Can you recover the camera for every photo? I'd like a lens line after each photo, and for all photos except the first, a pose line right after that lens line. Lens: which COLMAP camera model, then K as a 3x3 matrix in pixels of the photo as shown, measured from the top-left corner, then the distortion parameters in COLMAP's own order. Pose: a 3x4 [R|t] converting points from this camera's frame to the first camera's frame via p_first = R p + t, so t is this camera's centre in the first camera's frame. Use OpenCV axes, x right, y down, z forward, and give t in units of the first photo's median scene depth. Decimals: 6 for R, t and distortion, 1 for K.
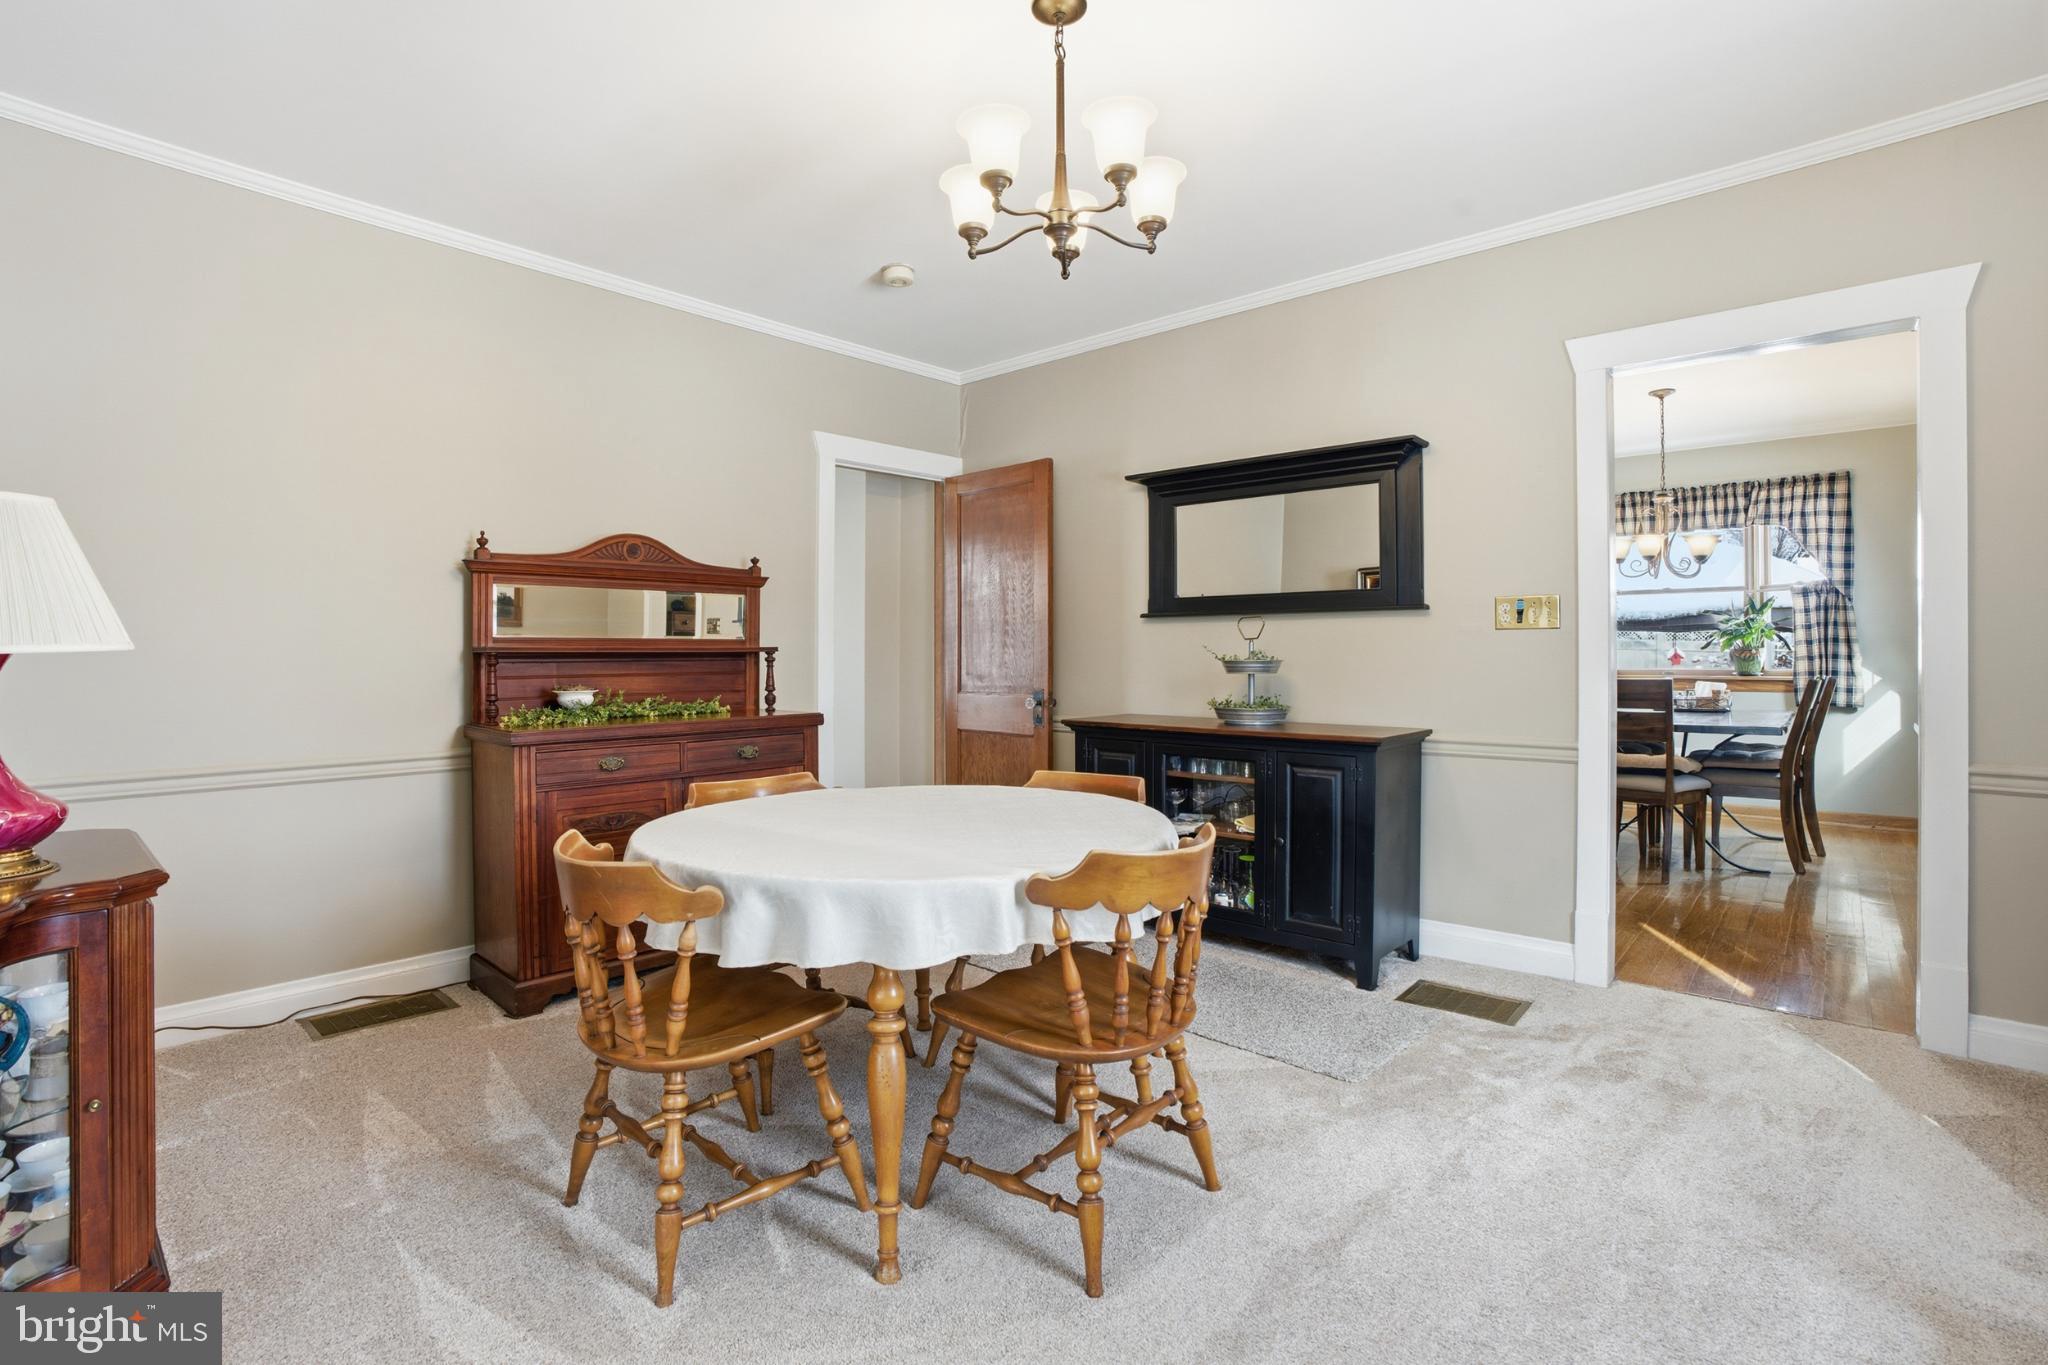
lens RADIAL K [[976.1, 0, 1006.5], [0, 976.1, 654.1], [0, 0, 1]] dist [-0.057668, 0.020404]
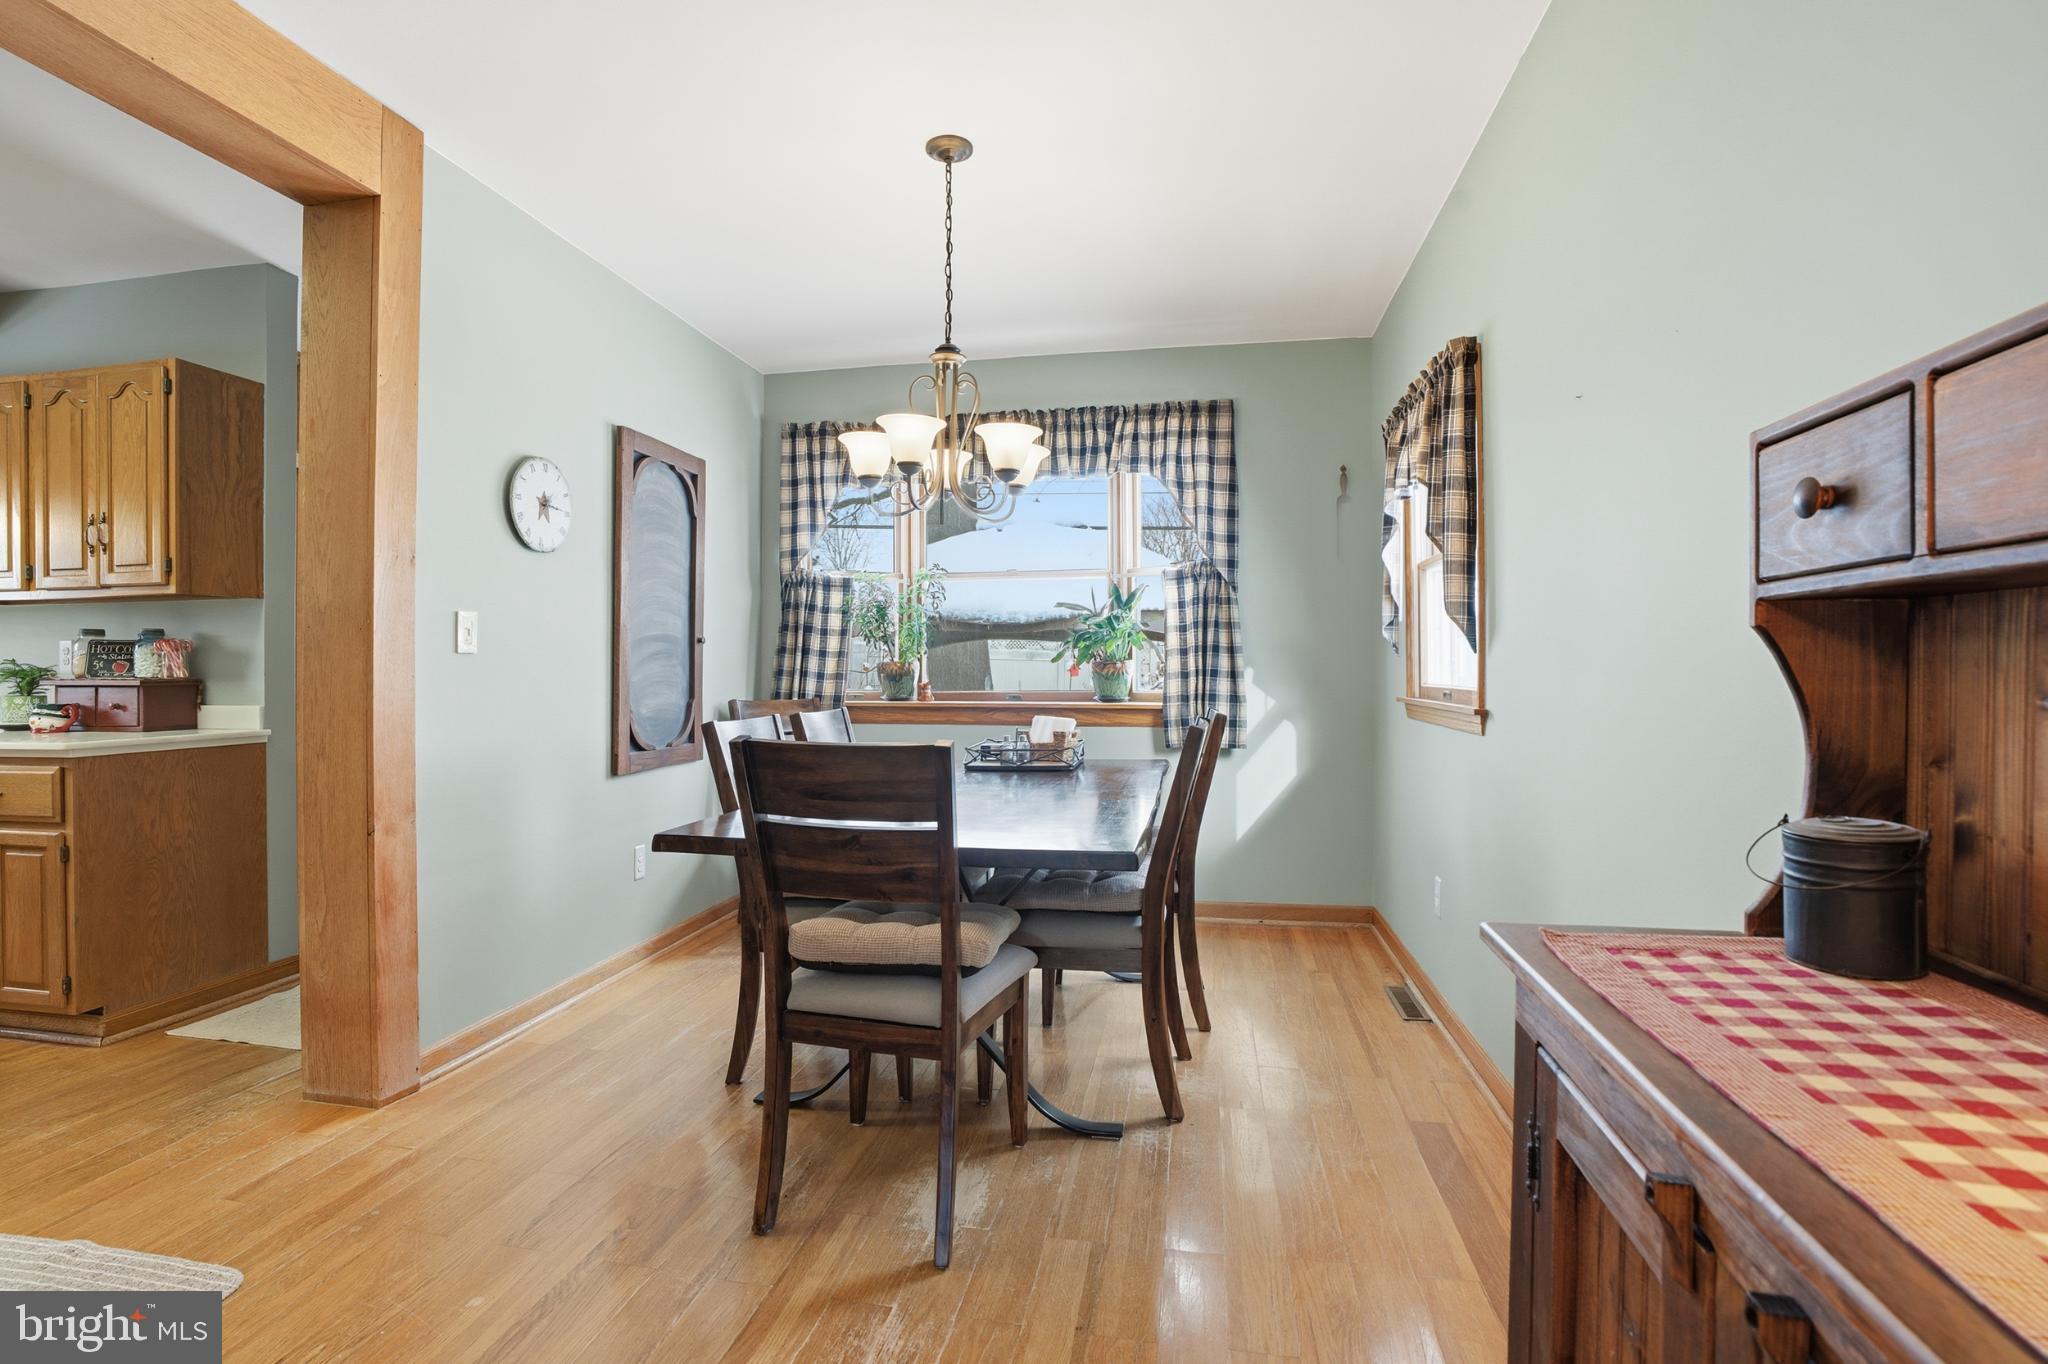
lens RADIAL K [[976.1, 0, 991.0], [0, 976.1, 671.0], [0, 0, 1]] dist [-0.057668, 0.020404]
pose [[0.870358, -0.001355, 0.492418, 0.391170], [-0.002896, 0.999965, 0.007870, -0.003845], [-0.492411, -0.008276, 0.870323, 0.469126]]
